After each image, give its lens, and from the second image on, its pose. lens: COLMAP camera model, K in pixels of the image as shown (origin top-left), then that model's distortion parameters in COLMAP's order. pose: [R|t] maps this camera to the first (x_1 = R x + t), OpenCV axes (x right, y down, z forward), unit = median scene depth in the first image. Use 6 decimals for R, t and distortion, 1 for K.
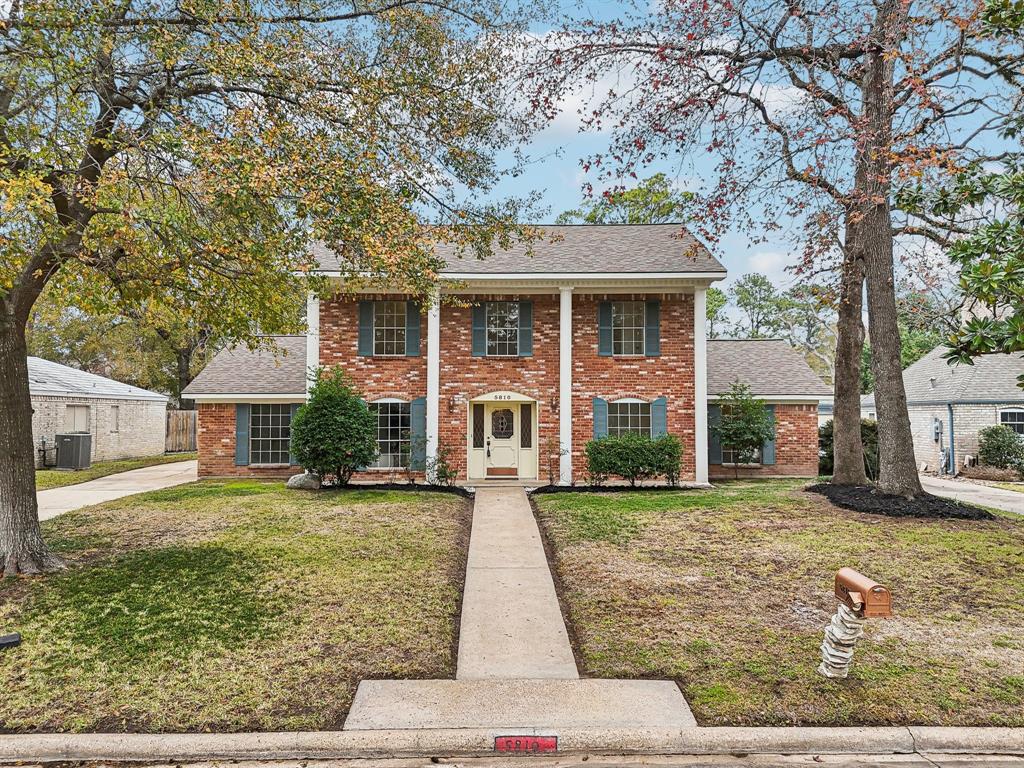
lens RADIAL K [[769.2, 0, 512.0], [0, 769.2, 384.0], [0, 0, 1]] dist [0.046176, -0.011279]
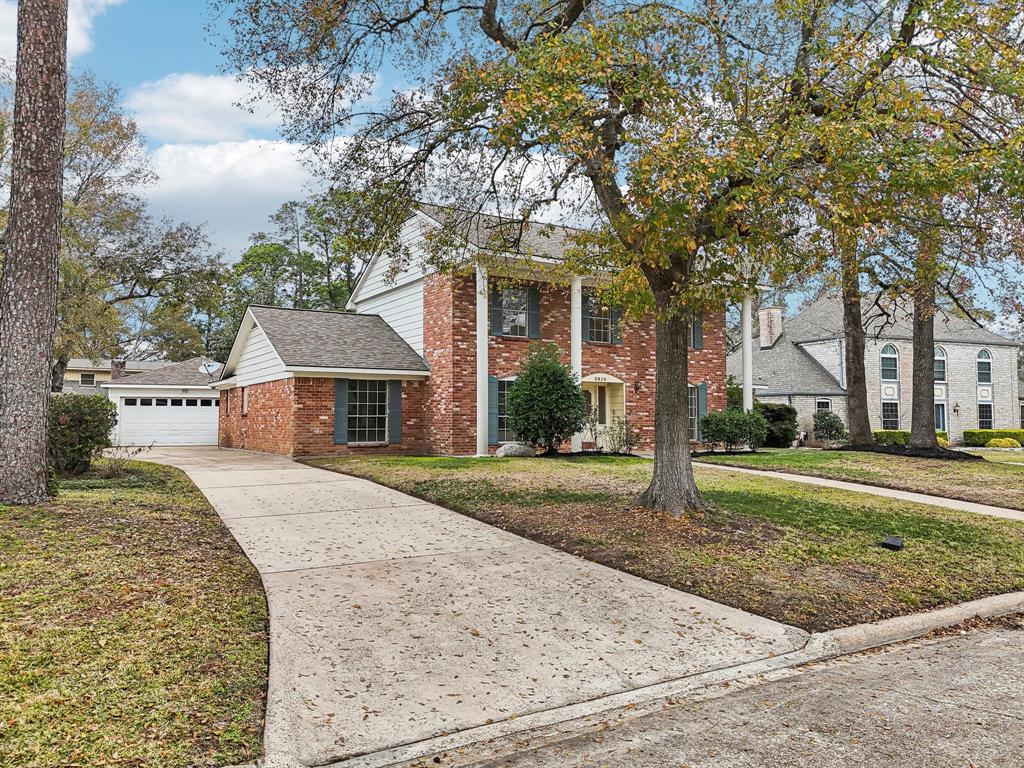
lens RADIAL K [[769.2, 0, 512.0], [0, 769.2, 384.0], [0, 0, 1]] dist [0.046176, -0.011279]
pose [[0.860572, 0.025788, 0.508675, -0.703256], [-0.022213, 0.999667, -0.013099, 0.042777], [-0.508844, -0.000026, 0.860859, 0.086916]]
